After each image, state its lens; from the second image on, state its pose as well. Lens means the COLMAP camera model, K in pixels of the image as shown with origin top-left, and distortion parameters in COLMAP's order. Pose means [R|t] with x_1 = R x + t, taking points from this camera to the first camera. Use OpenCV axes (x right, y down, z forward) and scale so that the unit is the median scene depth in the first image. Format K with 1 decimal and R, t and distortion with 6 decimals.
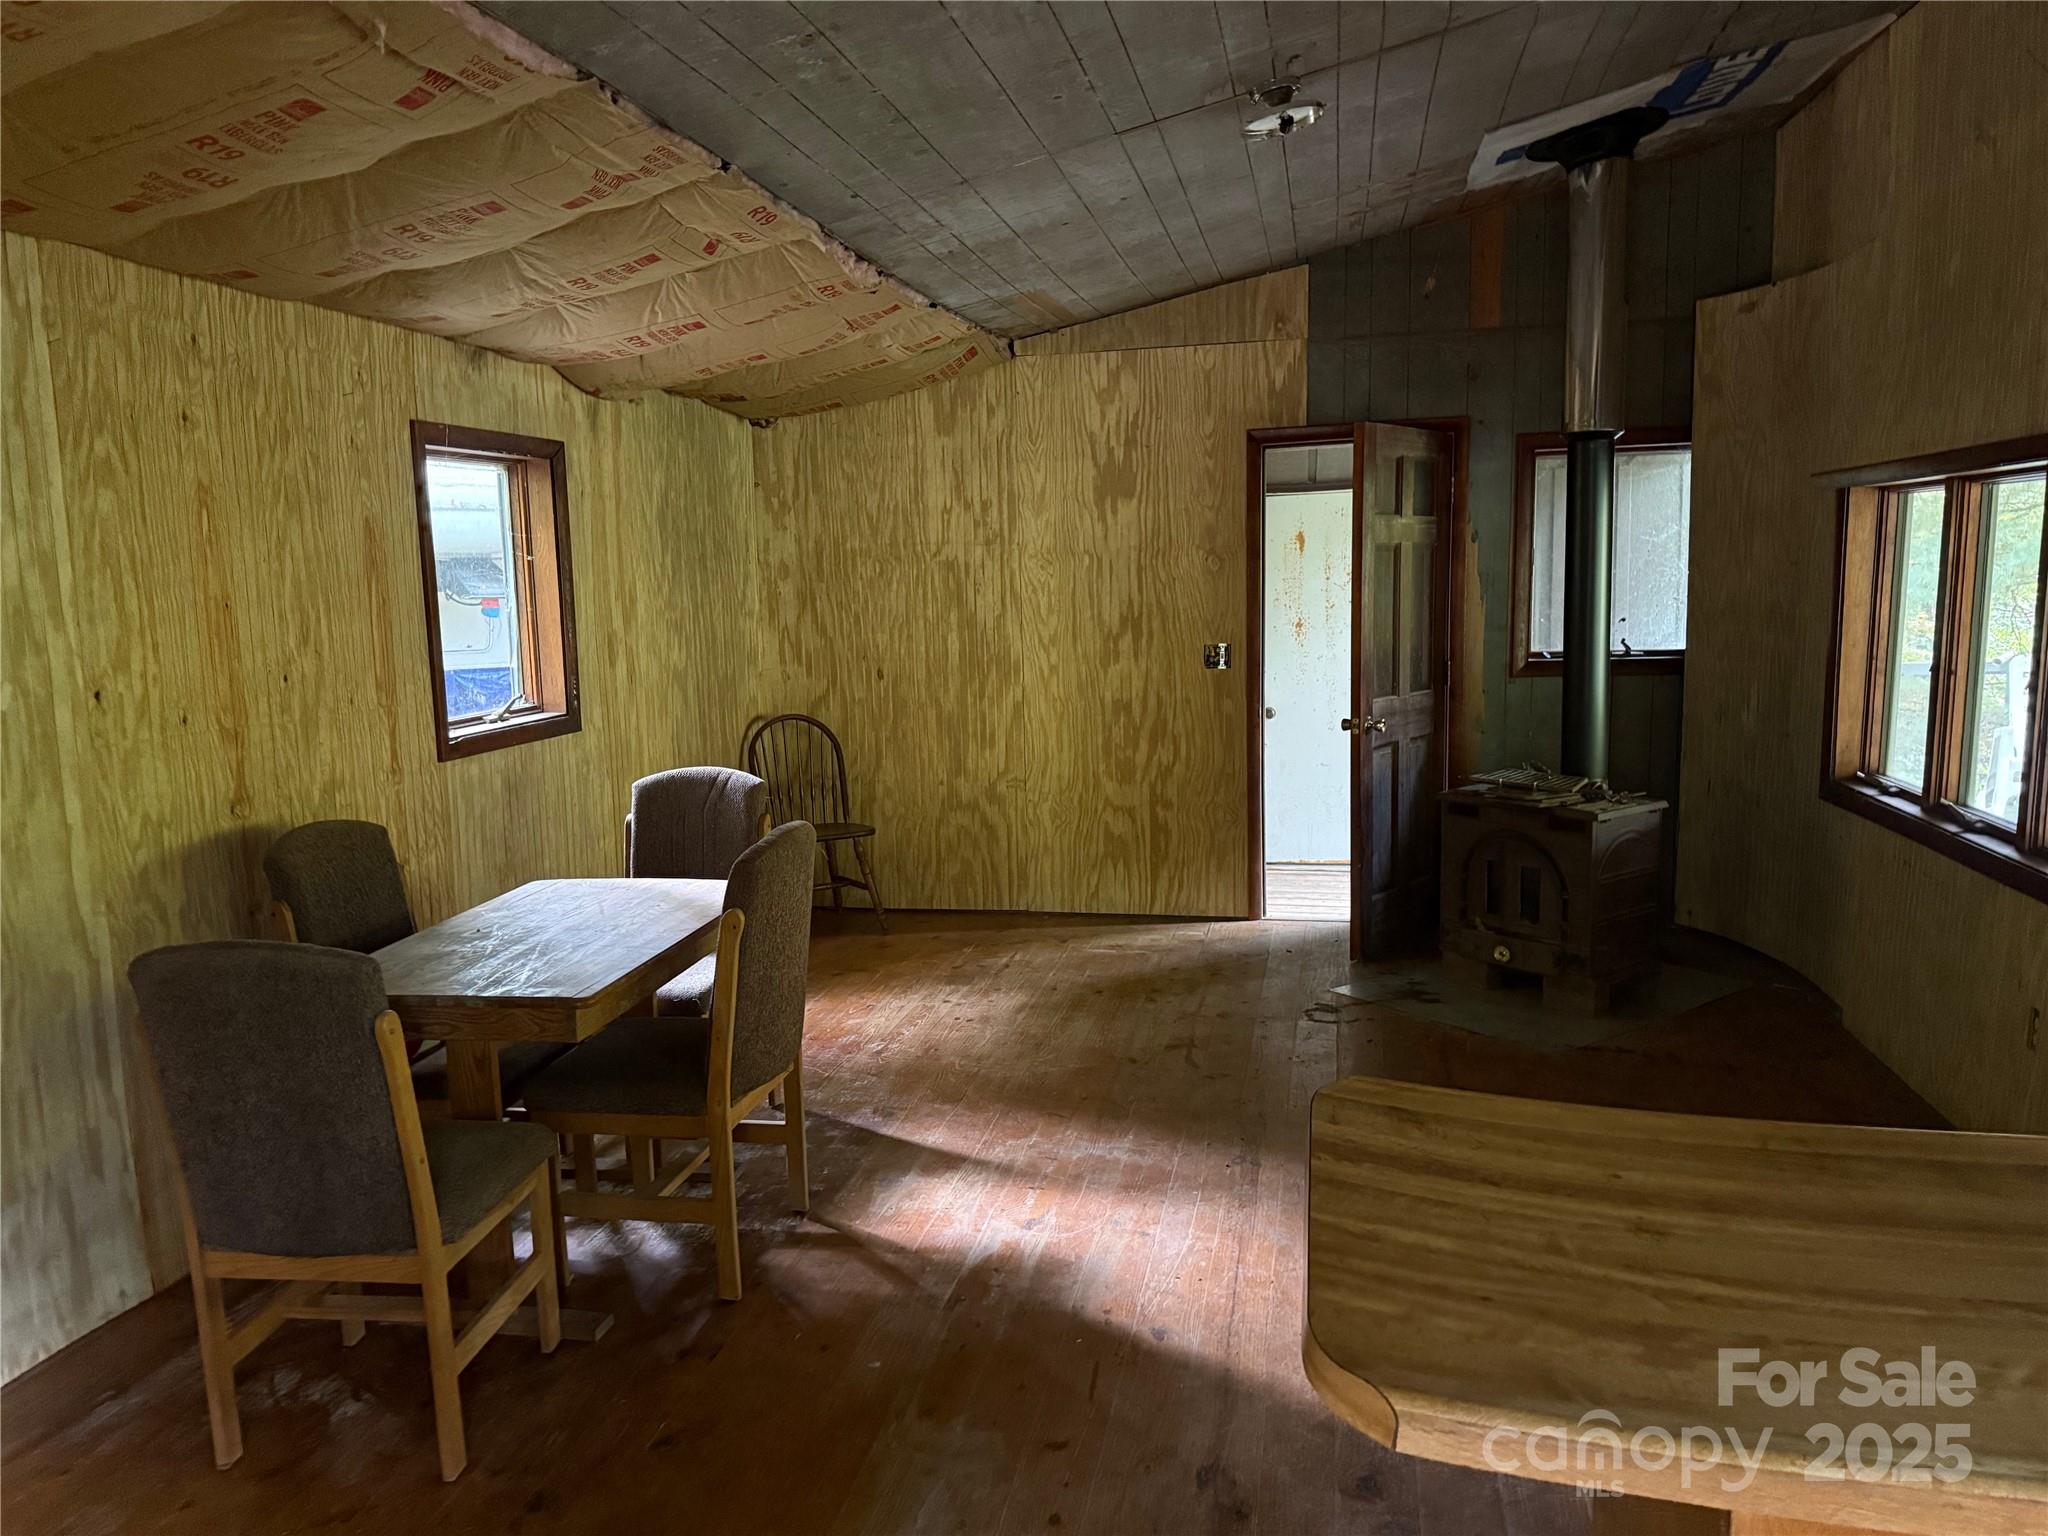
lens RADIAL K [[1458.7, 0, 1024.0], [0, 1458.7, 768.0], [0, 0, 1]] dist [0.053488, -0.081068]
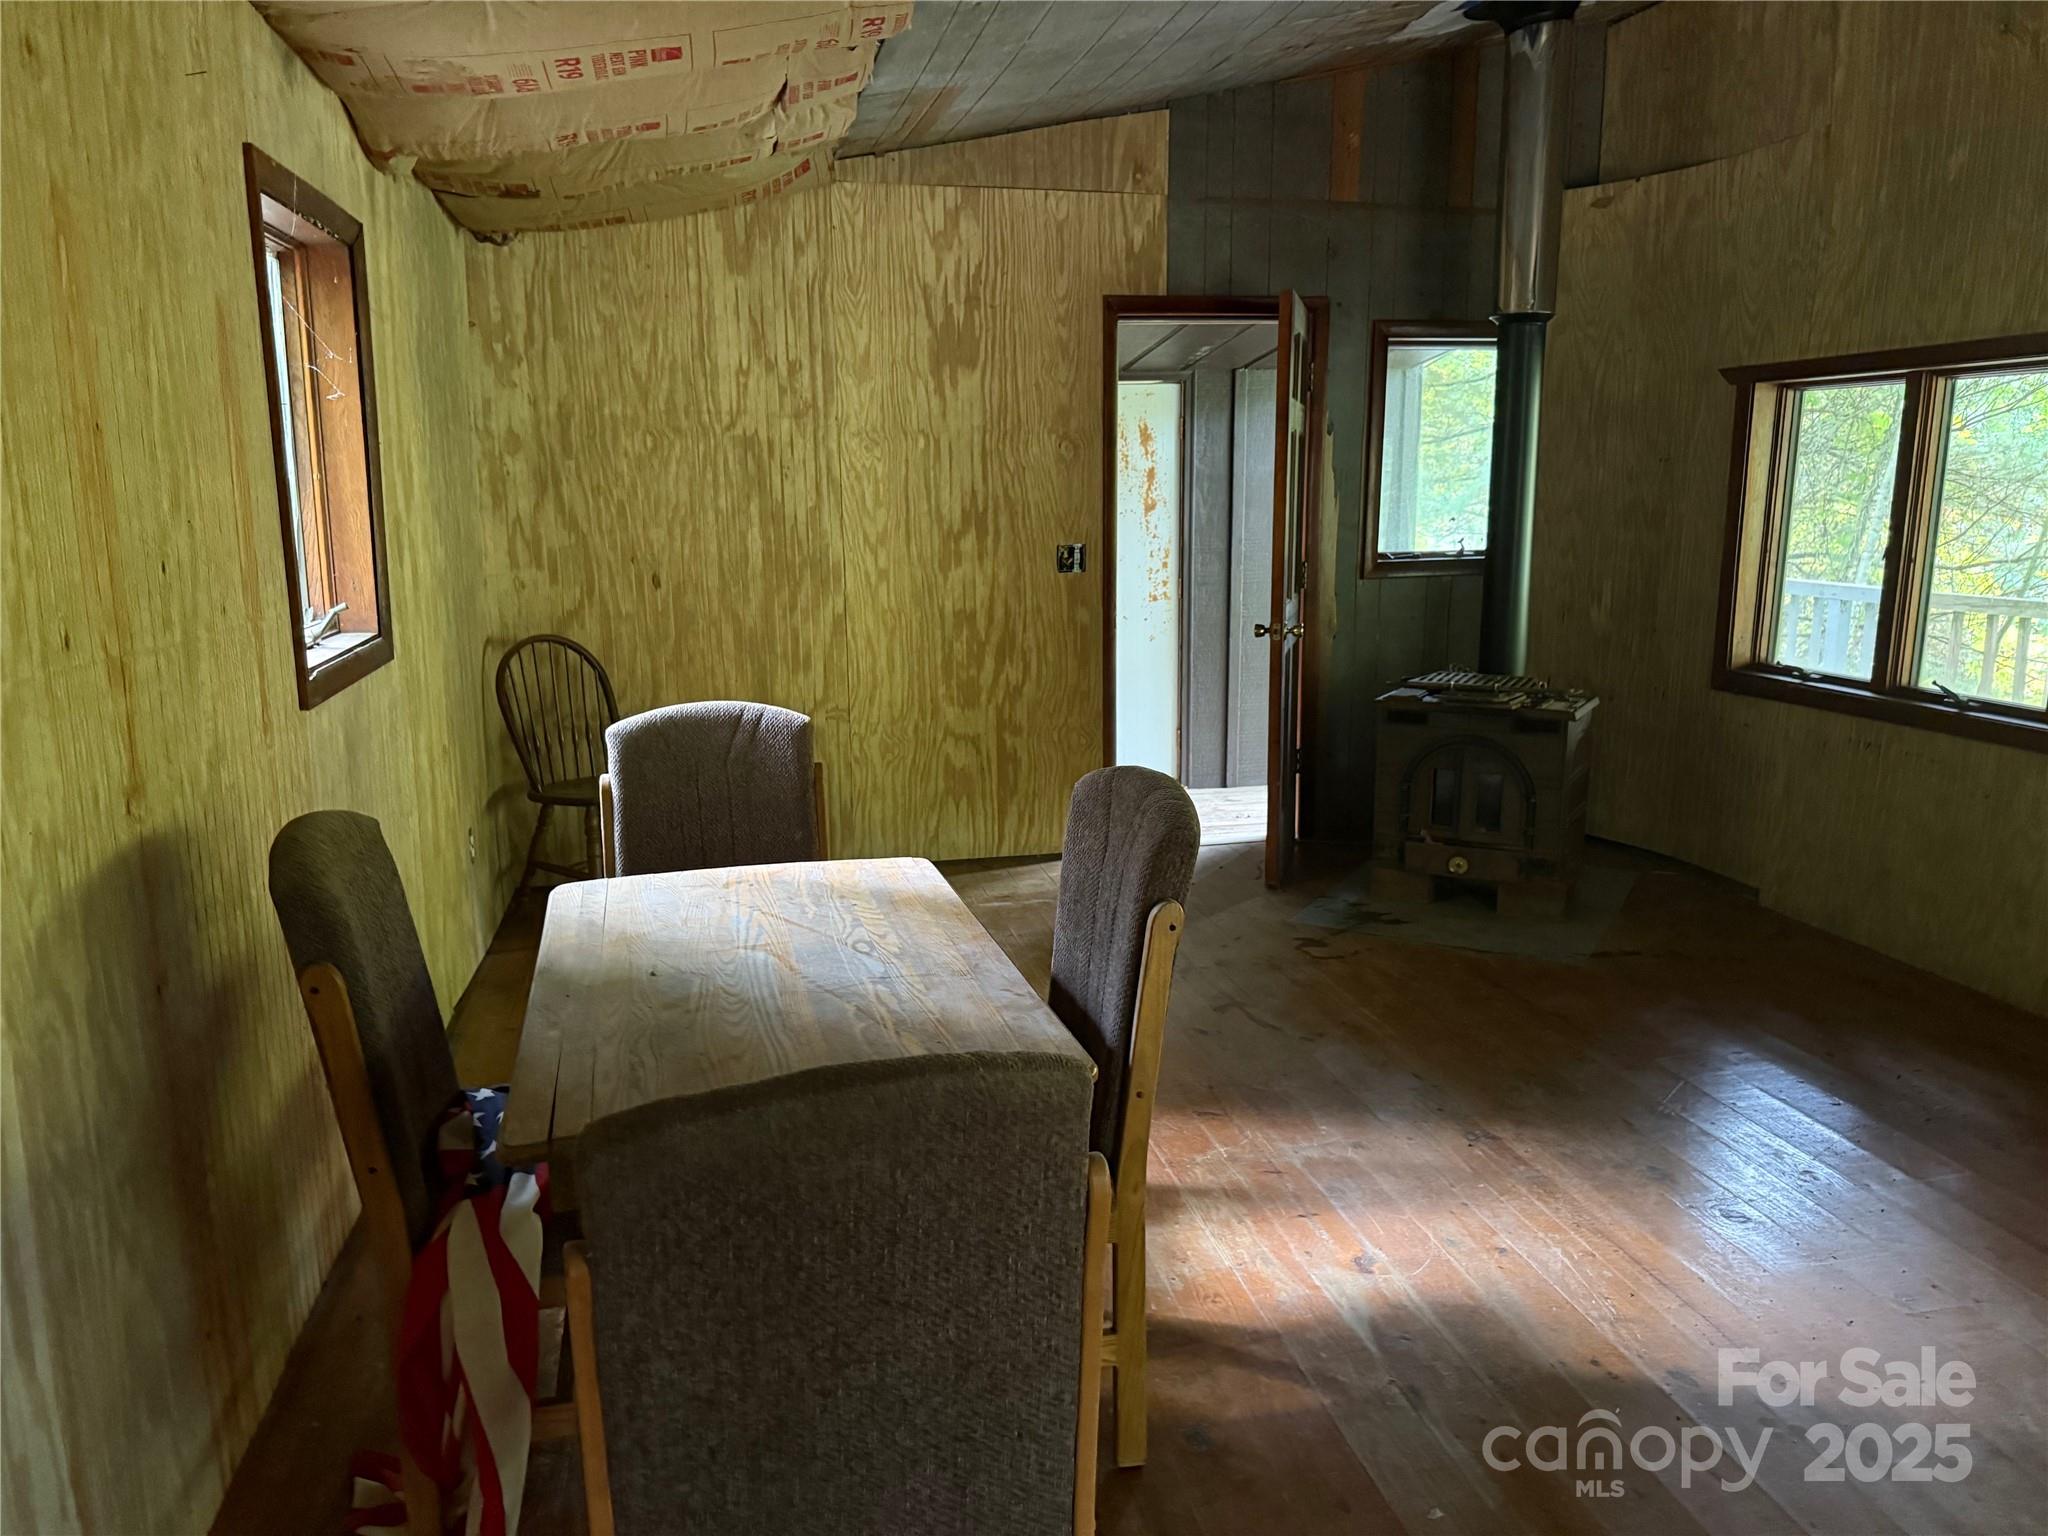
lens RADIAL K [[1465.7, 0, 1112.9], [0, 1465.7, 762.7], [0, 0, 1]] dist [0.117381, -0.266479]
pose [[0.903214, -0.059822, 0.425001, -0.226341], [0.040103, 0.997669, 0.055204, -0.001514], [-0.427313, -0.032817, 0.903508, 0.185465]]
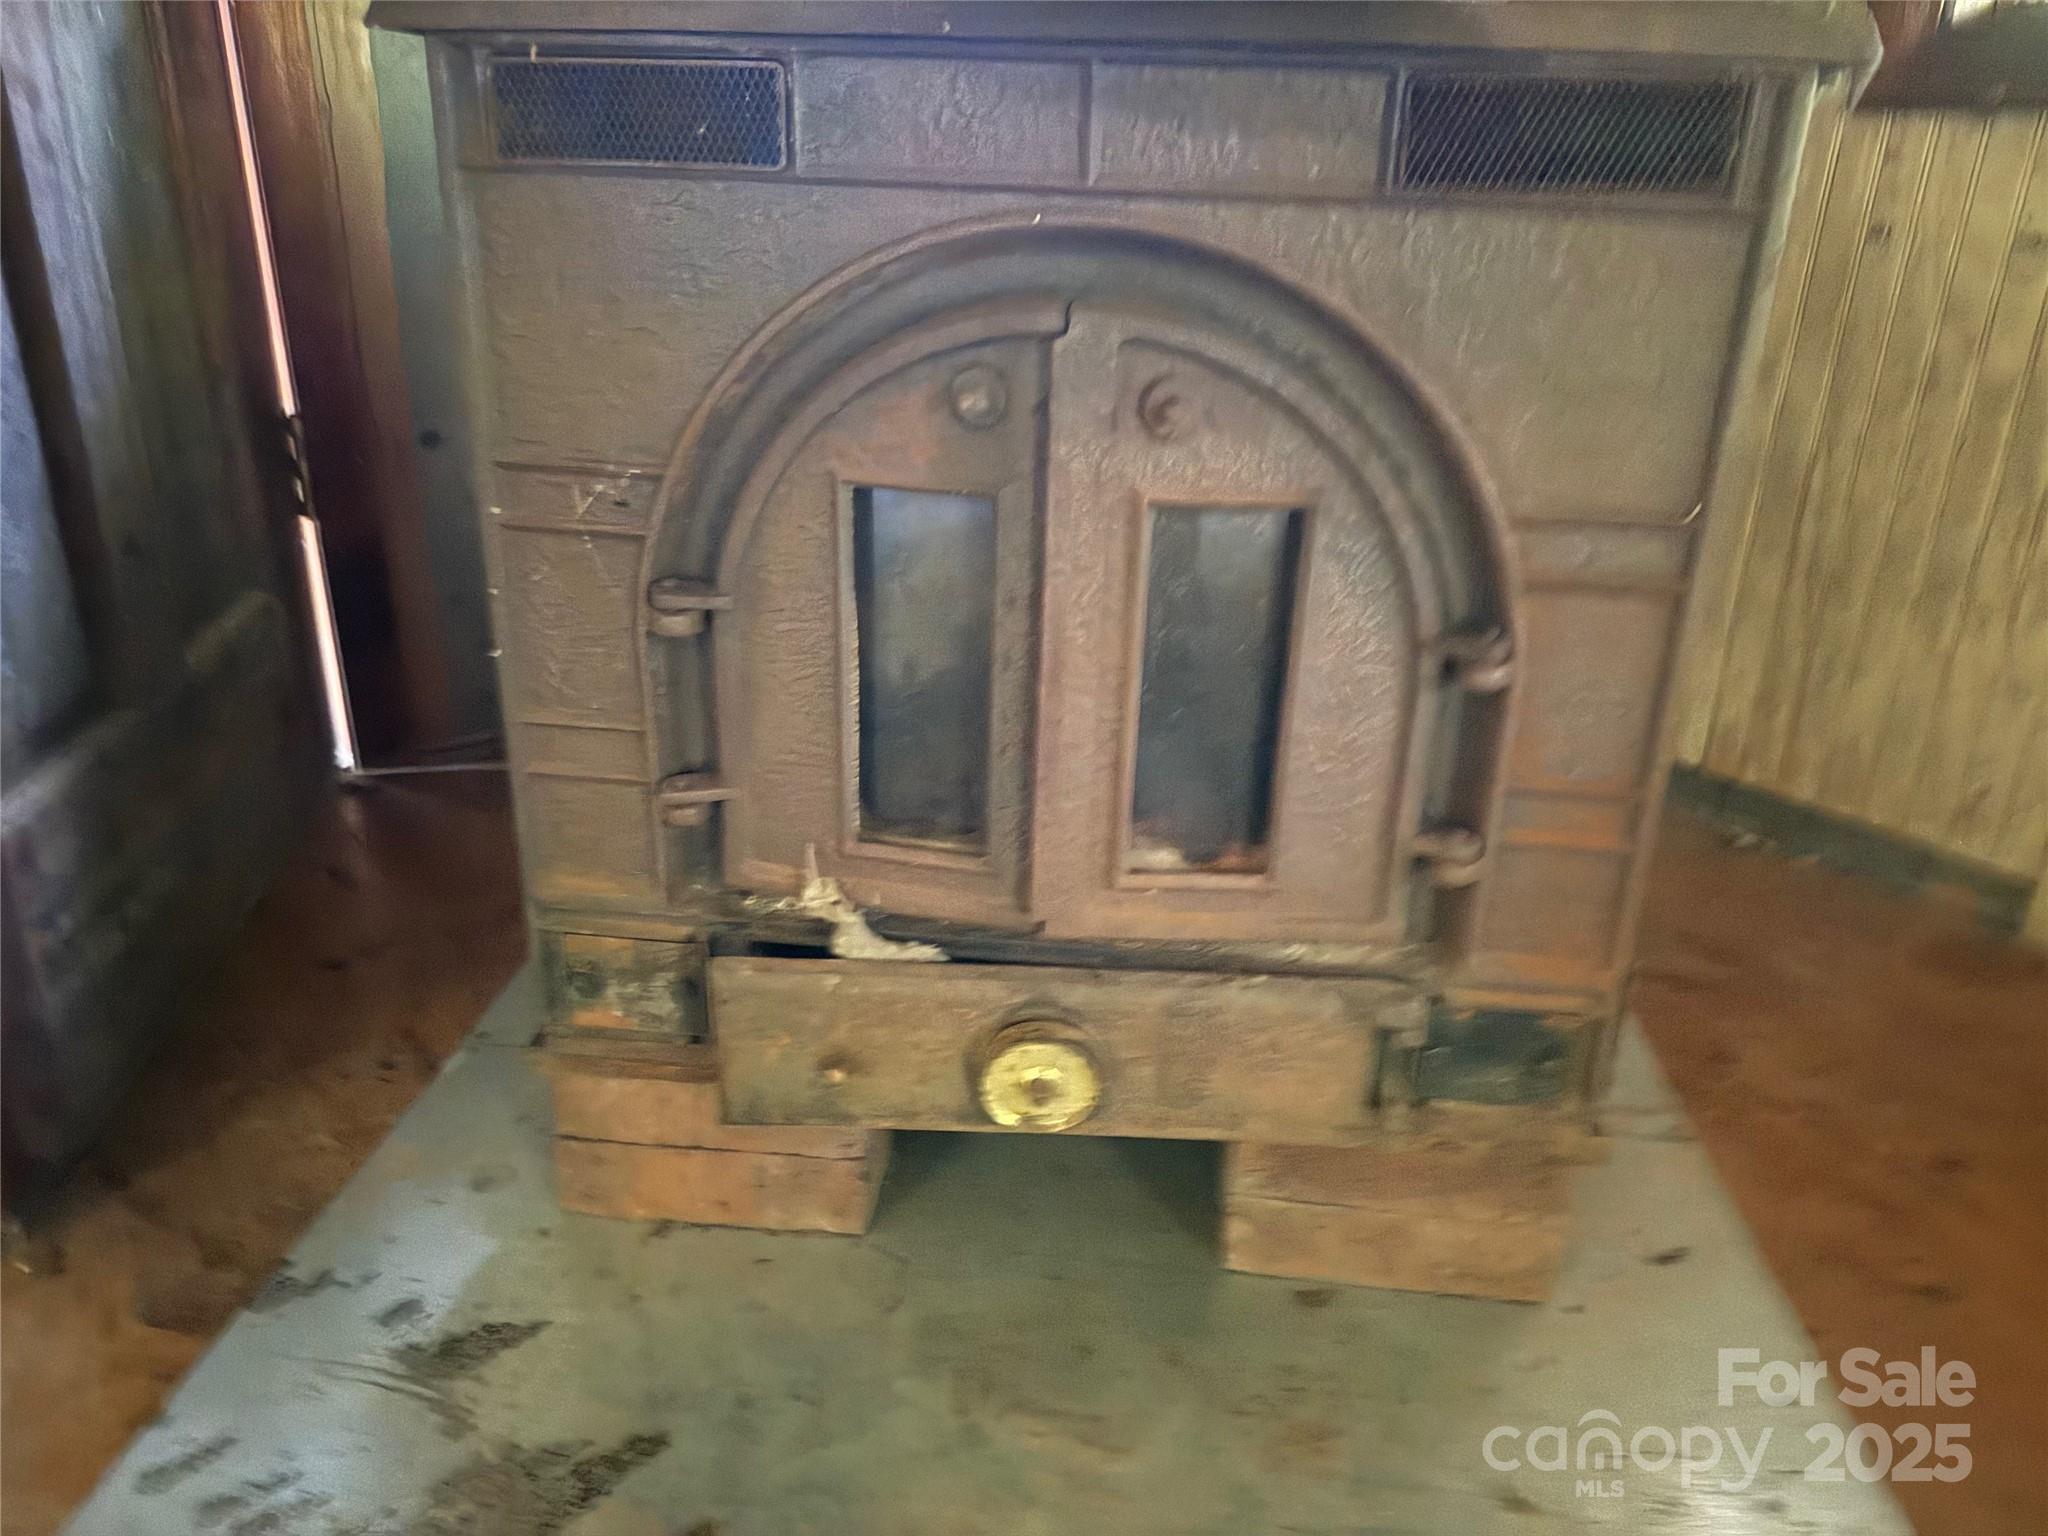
lens RADIAL K [[1458.7, 0, 1024.0], [0, 1458.7, 768.0], [0, 0, 1]] dist [0.053488, -0.081068]
pose [[0.689695, -0.240979, 0.682825, 0.182030], [0.071724, 0.961096, 0.266740, 0.042018], [-0.720539, -0.134994, 0.680147, 0.723402]]
